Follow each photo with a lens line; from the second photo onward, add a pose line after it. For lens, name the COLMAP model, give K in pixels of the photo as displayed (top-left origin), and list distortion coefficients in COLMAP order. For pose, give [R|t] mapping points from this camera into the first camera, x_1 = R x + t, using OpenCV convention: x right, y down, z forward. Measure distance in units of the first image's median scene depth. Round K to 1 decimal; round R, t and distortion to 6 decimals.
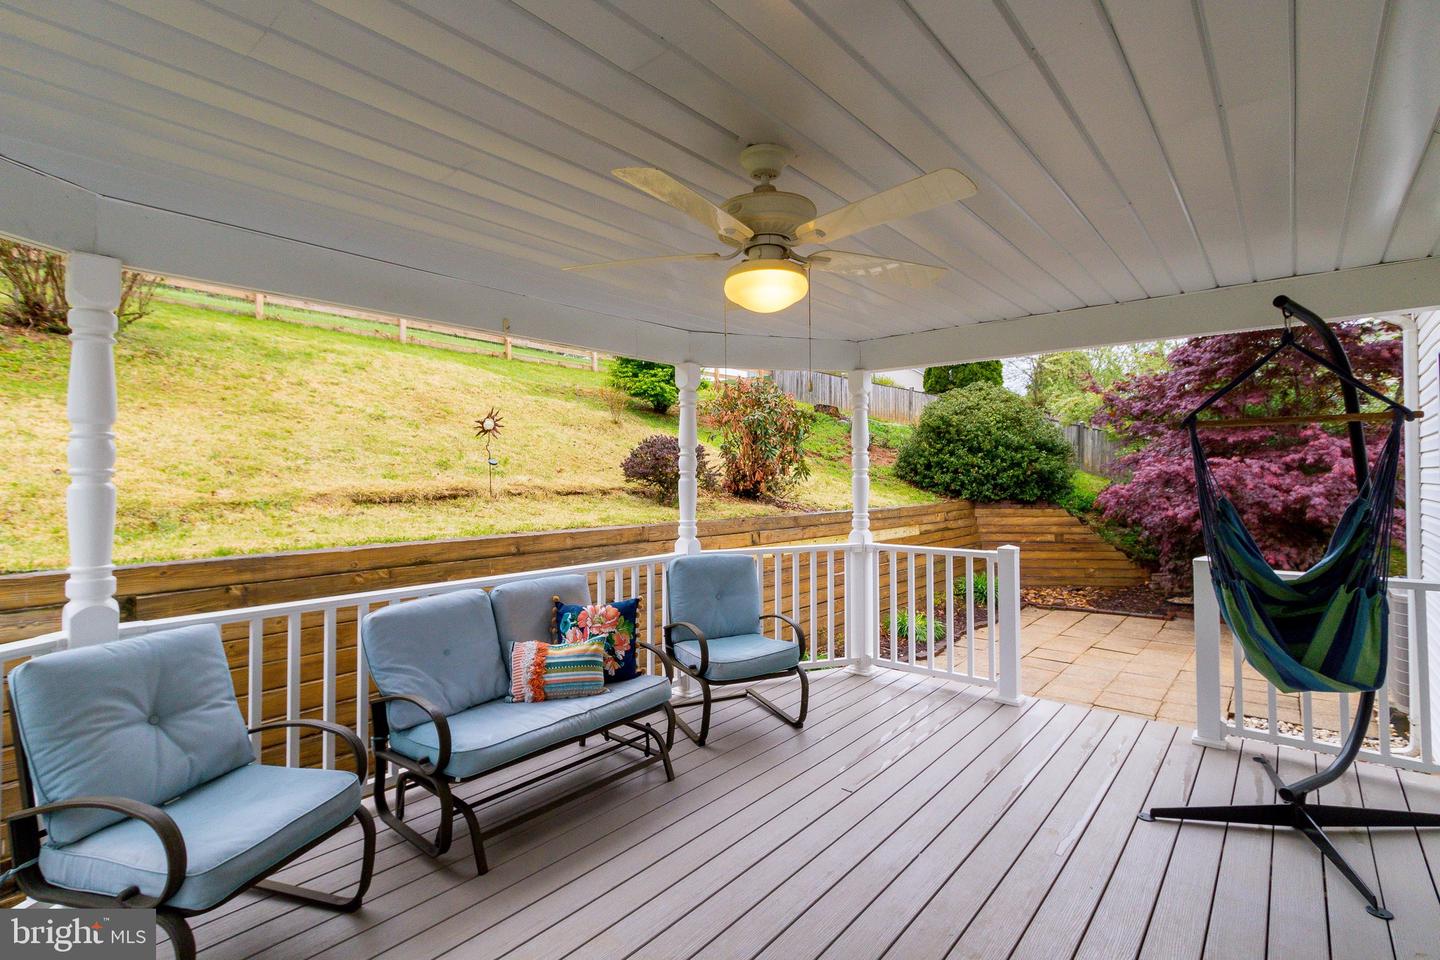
lens RADIAL K [[674.8, 0, 718.3], [0, 674.8, 485.3], [0, 0, 1]] dist [-0.024694, -0.000133]
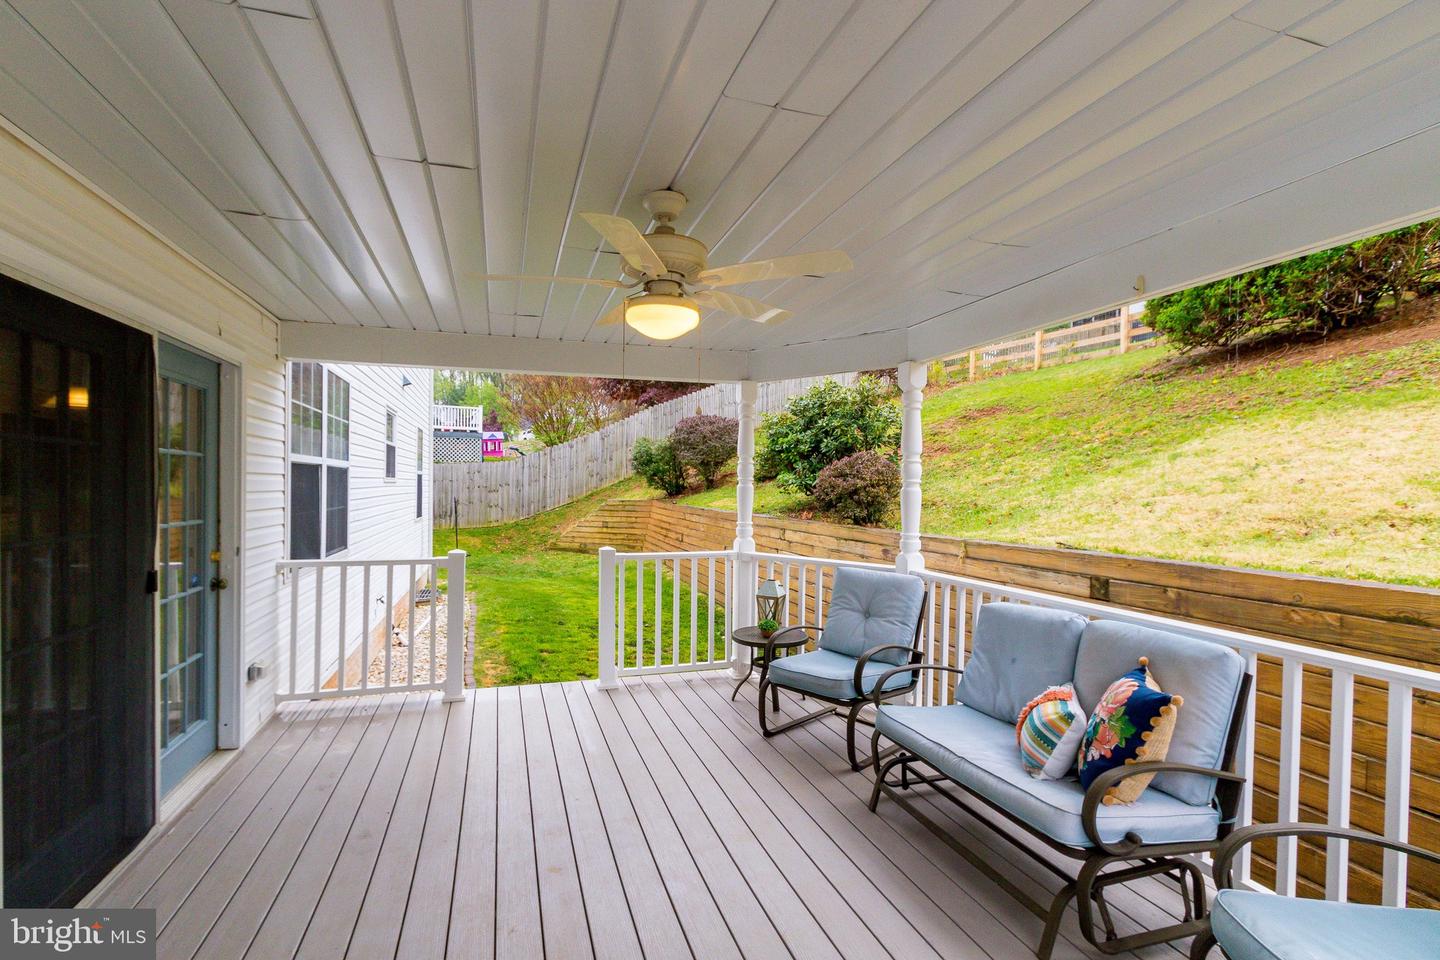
lens RADIAL K [[674.8, 0, 718.3], [0, 674.8, 485.3], [0, 0, 1]] dist [-0.024694, -0.000133]
pose [[-0.528890, 0.002112, -0.848688, 0.672096], [-0.018136, 0.999740, 0.013790, -0.018737], [0.848497, 0.022685, -0.528714, 1.132981]]
